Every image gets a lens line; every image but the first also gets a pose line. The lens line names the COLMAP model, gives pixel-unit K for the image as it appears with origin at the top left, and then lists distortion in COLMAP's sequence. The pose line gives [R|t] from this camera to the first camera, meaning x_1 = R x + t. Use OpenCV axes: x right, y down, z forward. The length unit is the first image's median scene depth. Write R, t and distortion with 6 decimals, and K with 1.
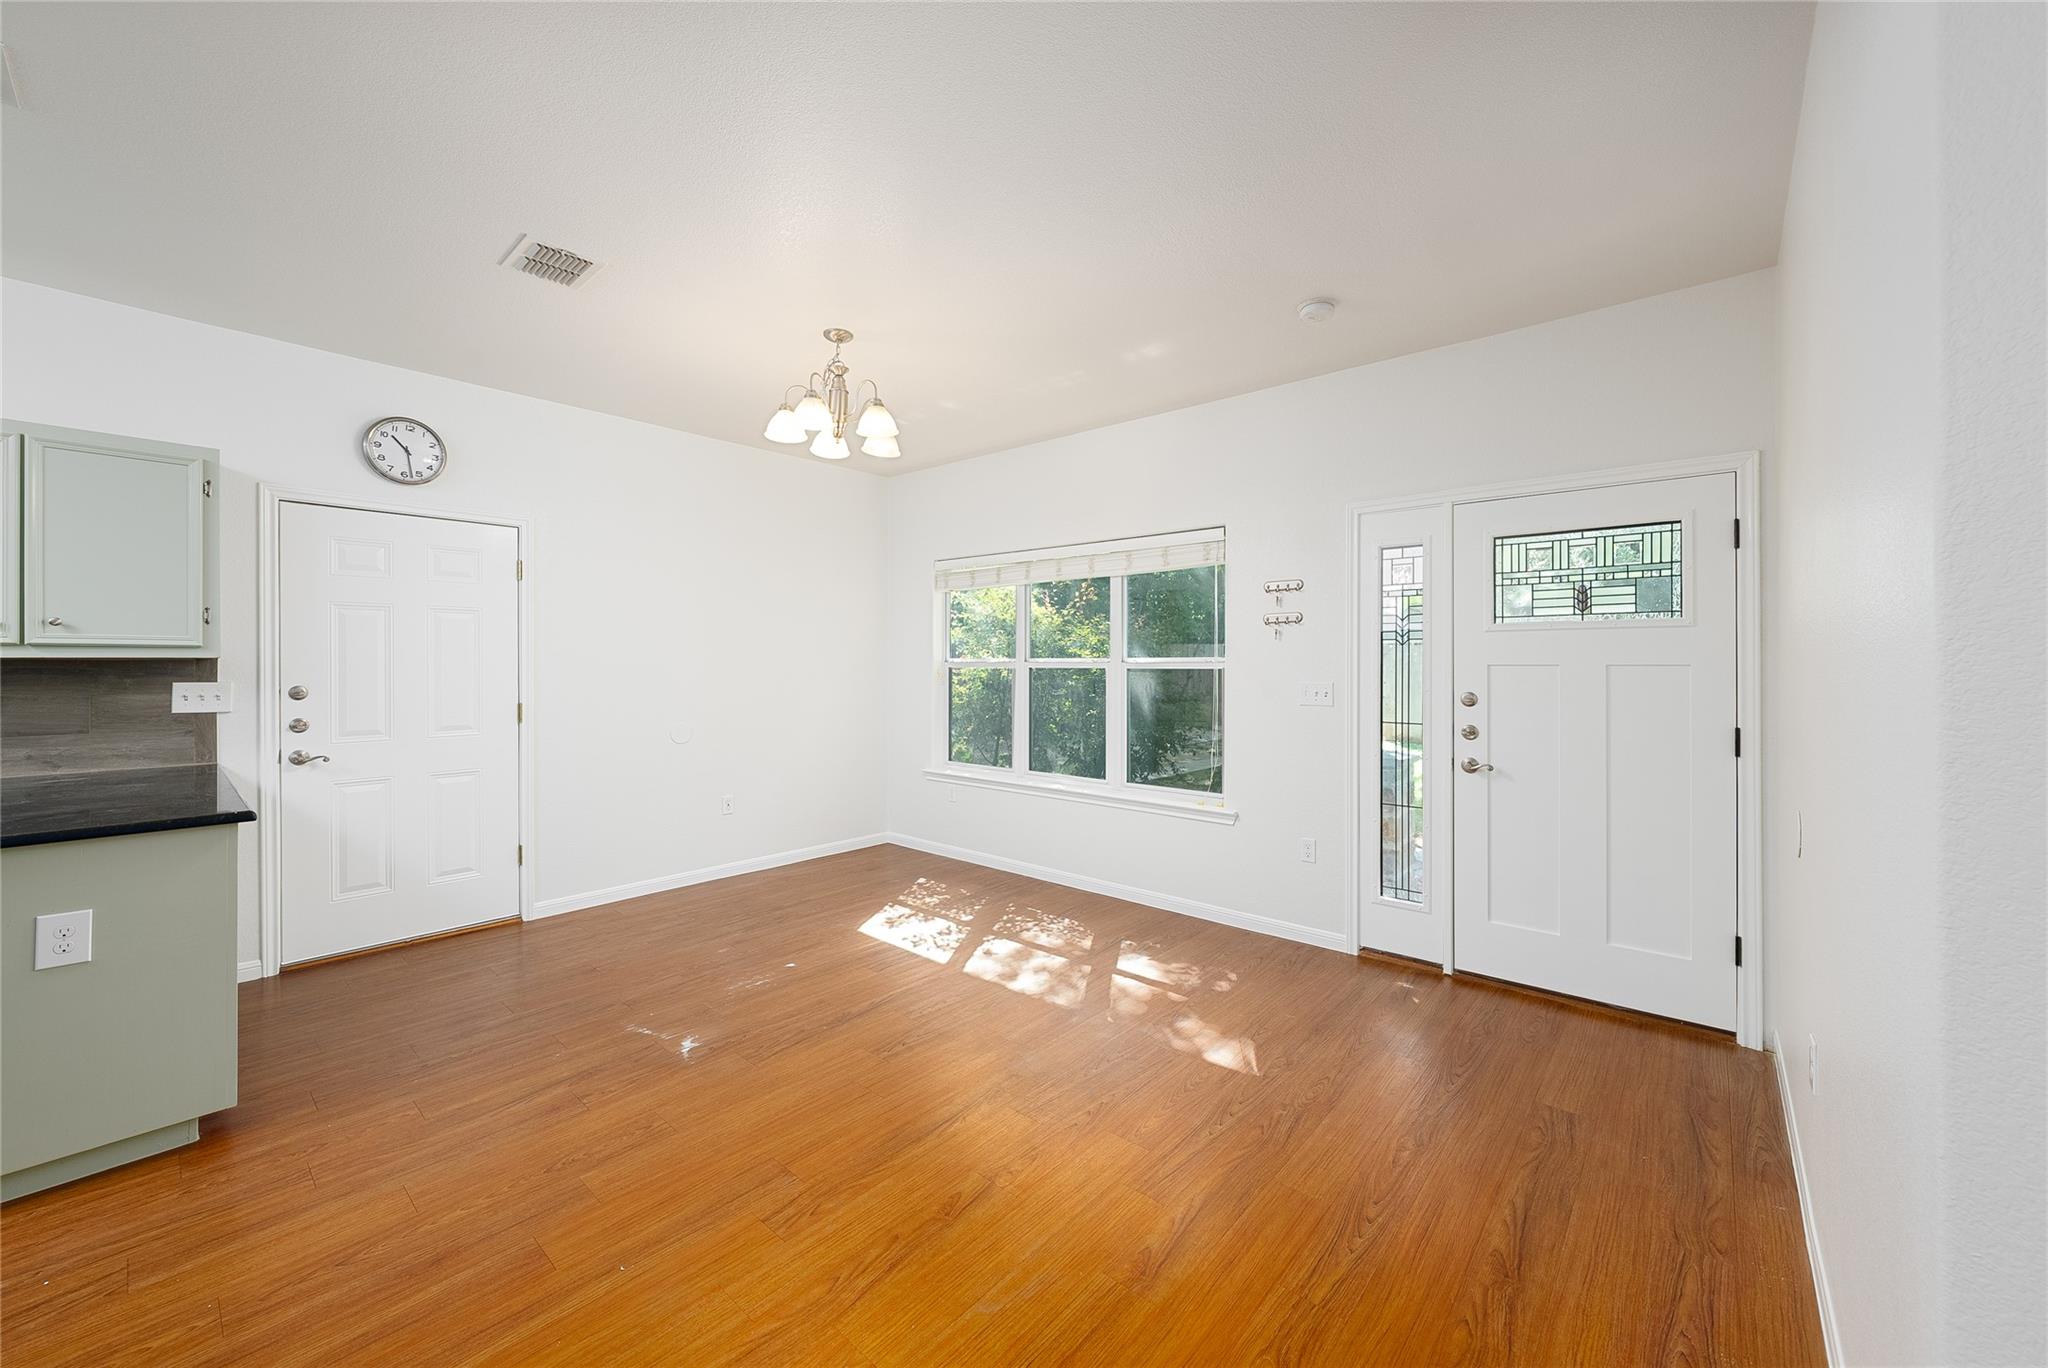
lens RADIAL K [[768.5, 0, 1014.8], [0, 768.5, 672.2], [0, 0, 1]] dist [-0.001319, 0.000502]
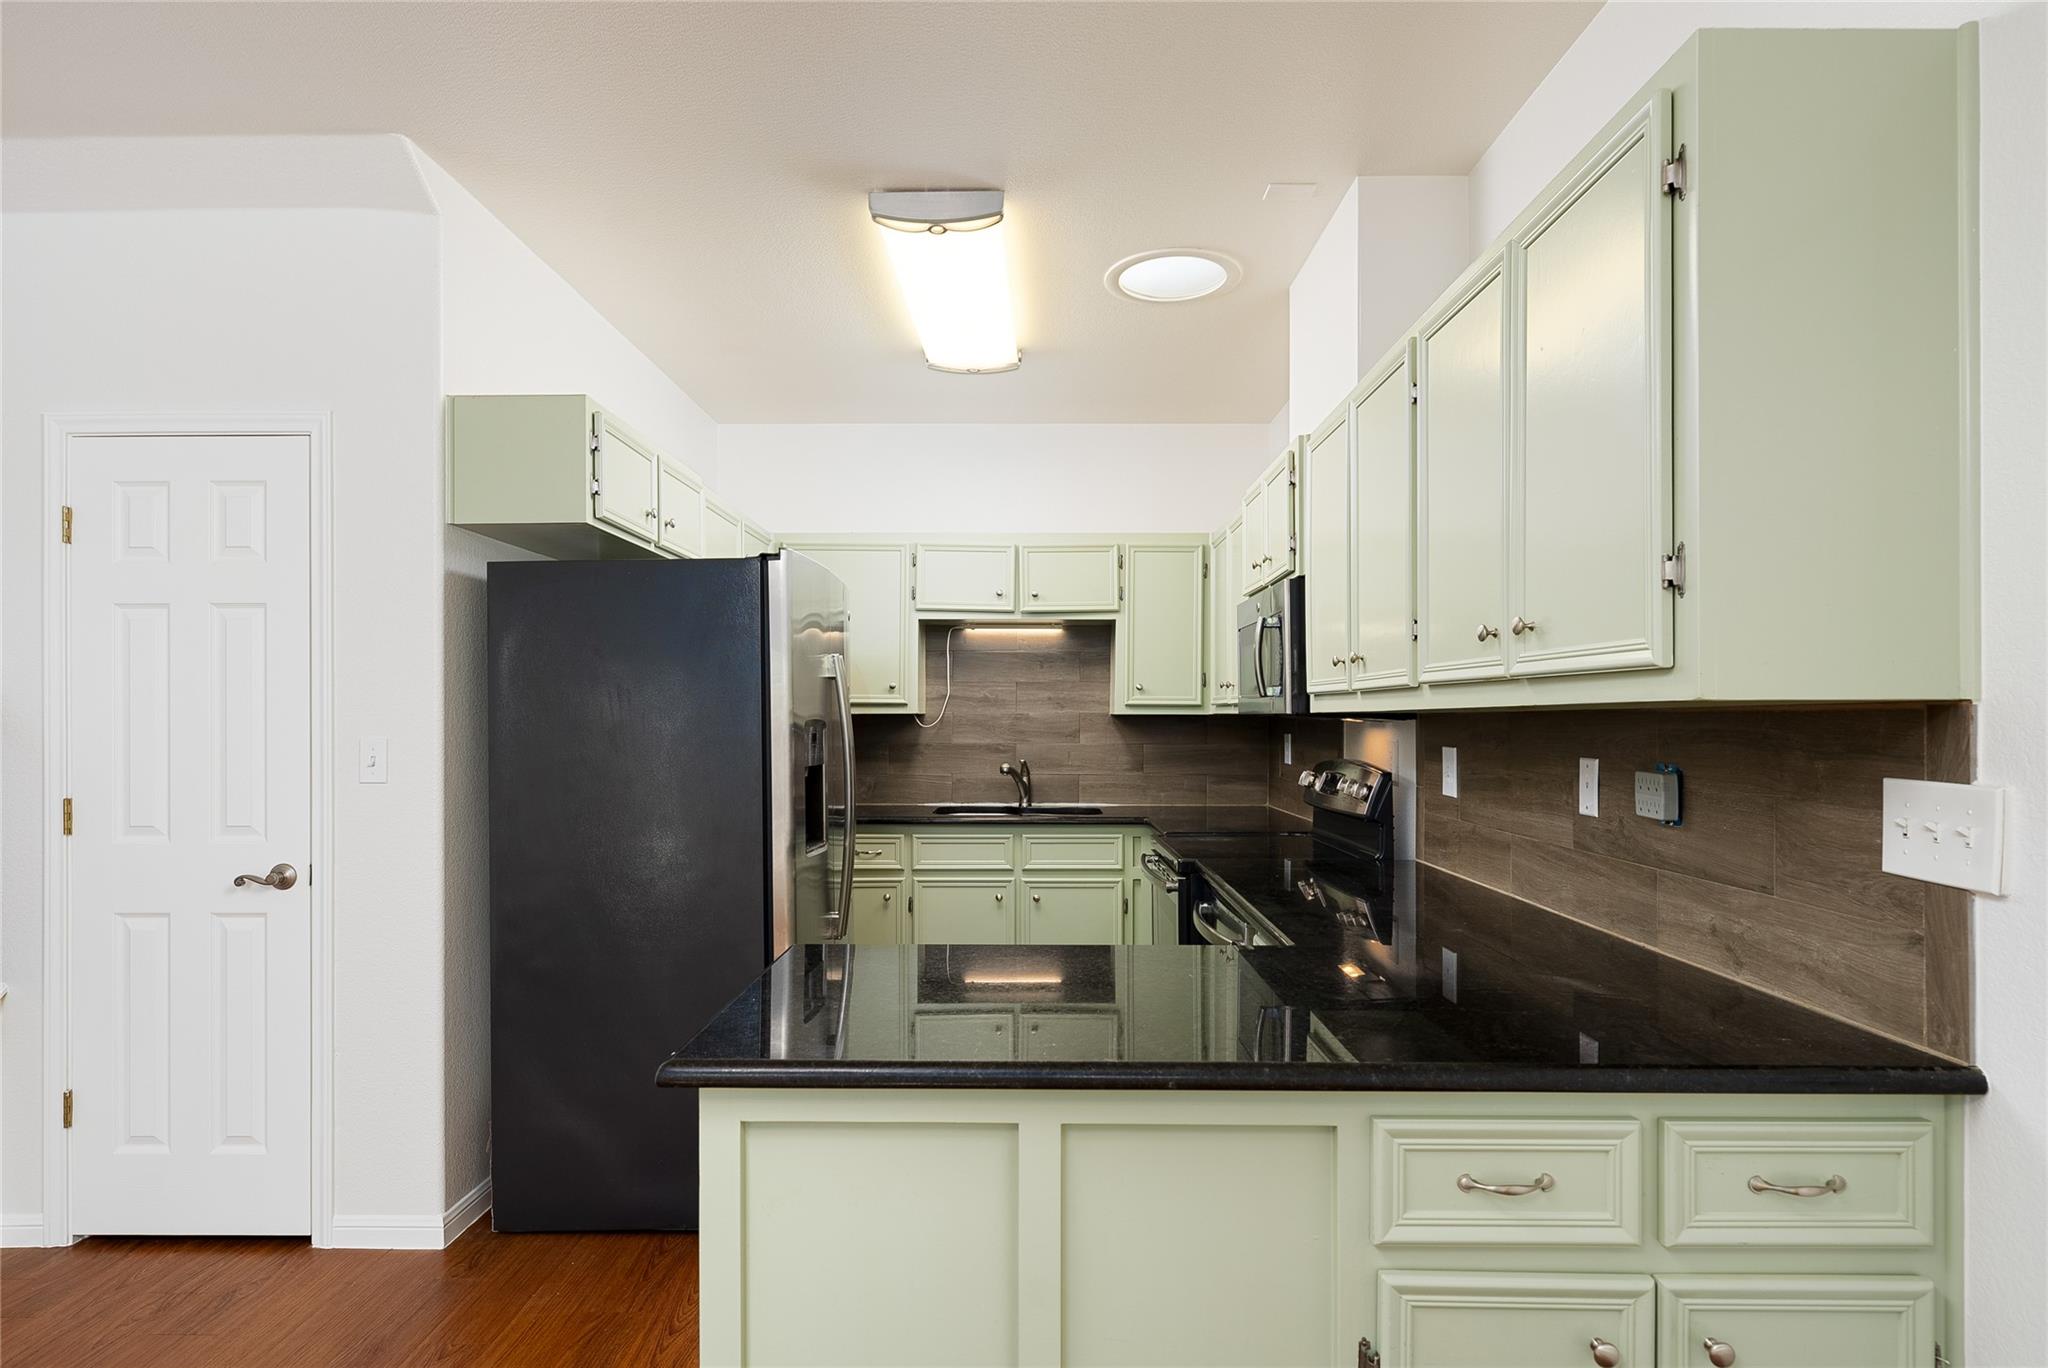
lens RADIAL K [[1080.3, 0, 1024.6], [0, 1080.3, 718.7], [0, 0, 1]] dist [0.001058, 0.001348]
pose [[-0.748726, 0.000485, -0.662879, -0.485083], [-0.004603, 0.999972, 0.005930, -0.011636], [0.662864, 0.007492, -0.748703, 1.024167]]
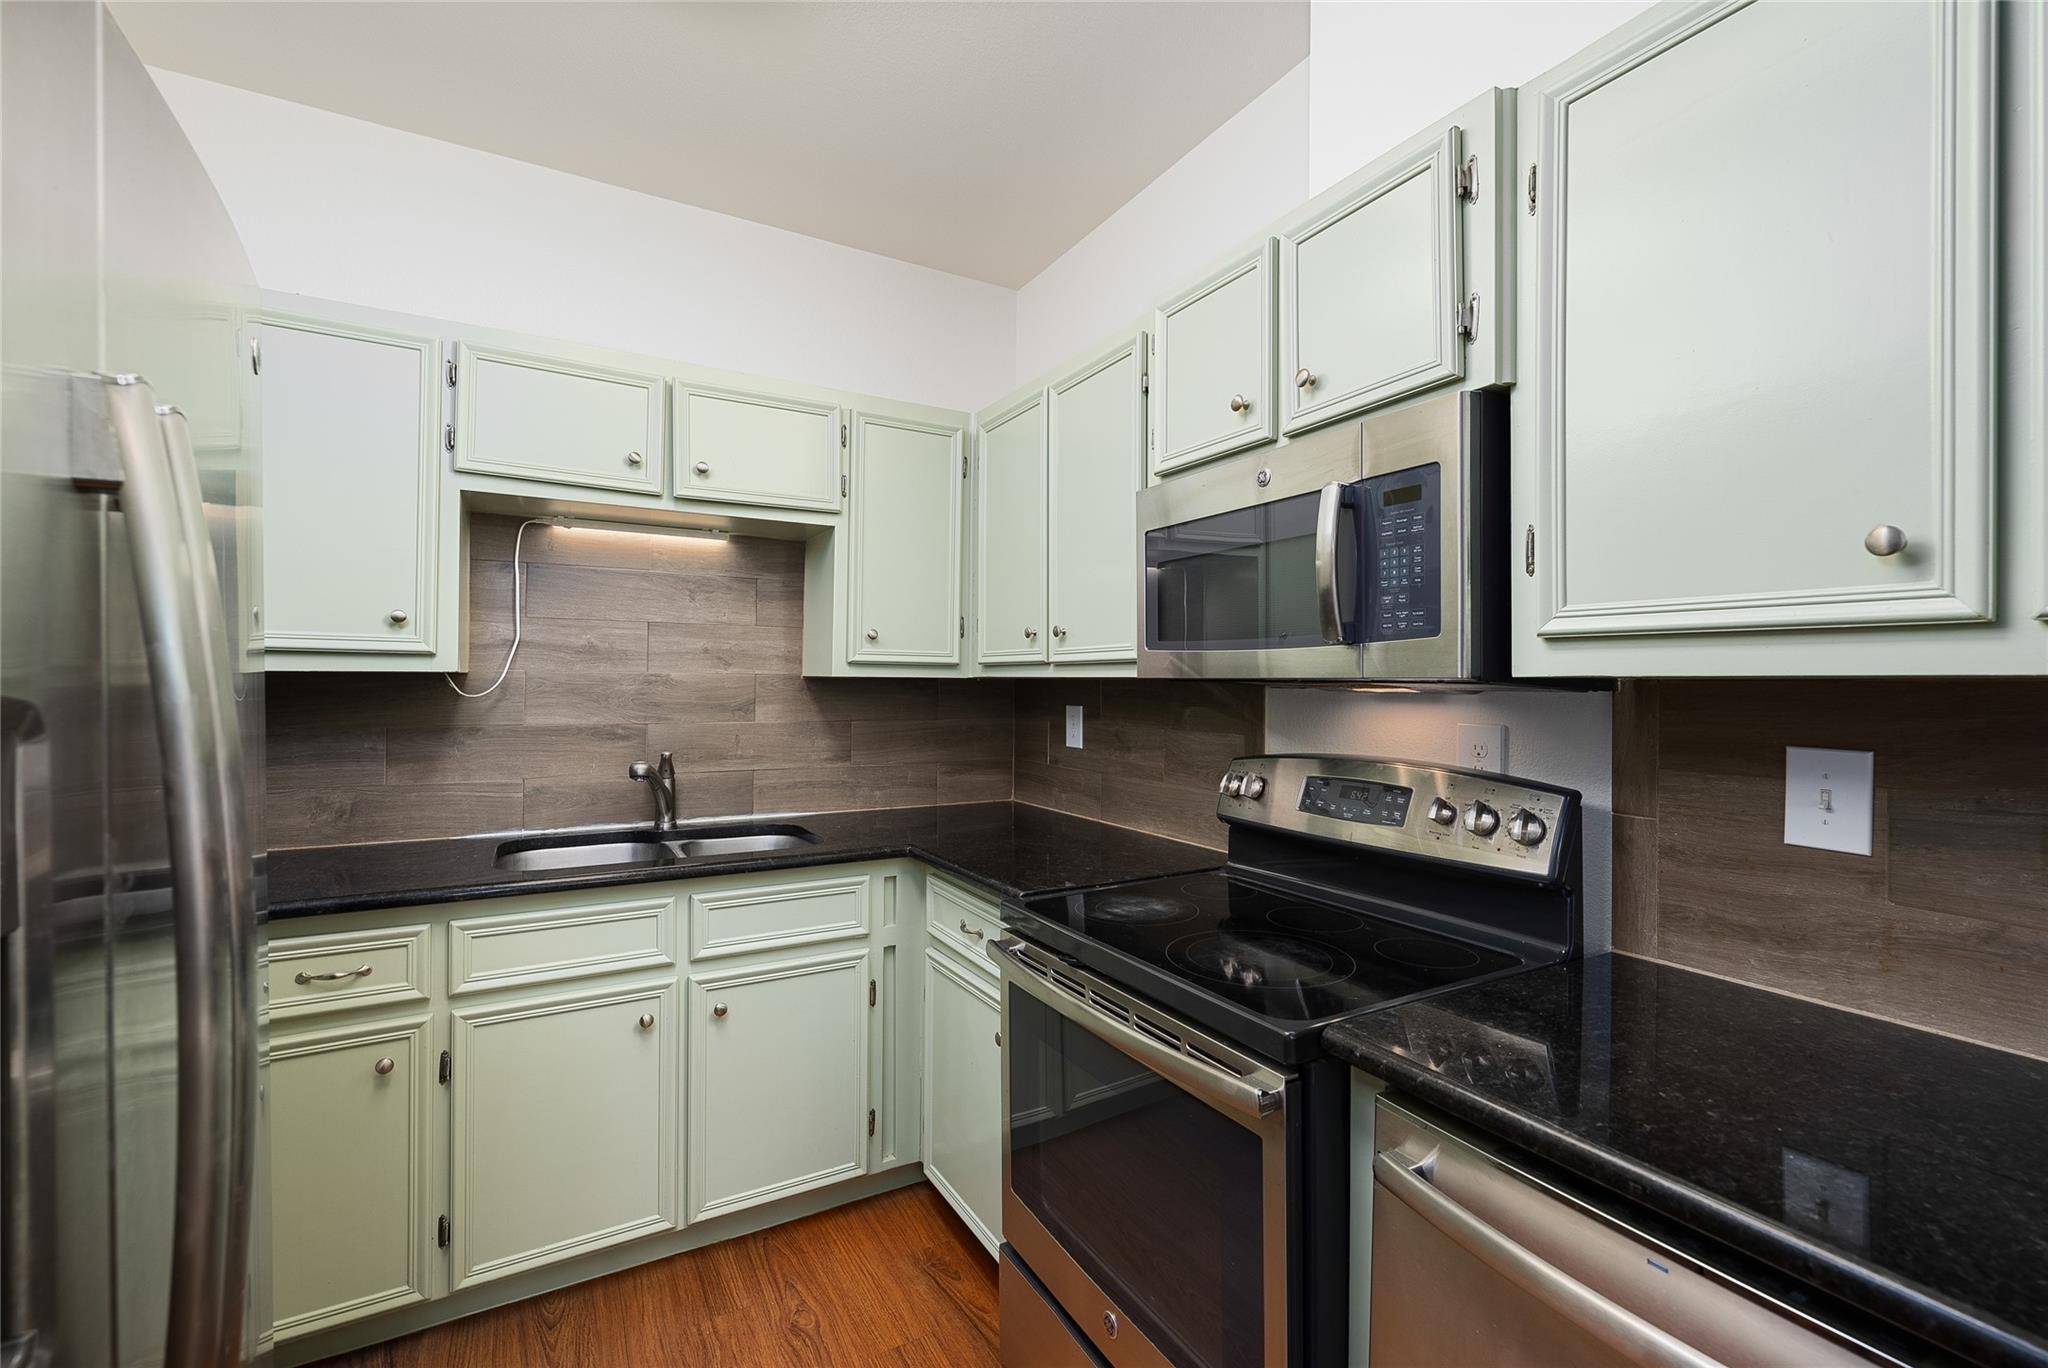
lens RADIAL K [[877.8, 0, 1039.7], [0, 877.8, 682.9], [0, 0, 1]] dist [-0.001546, -0.000896]
pose [[-0.314227, -0.001416, -0.949347, -0.895520], [-0.013283, 0.999908, 0.002905, -0.008628], [0.949255, 0.013523, -0.314217, 0.406229]]
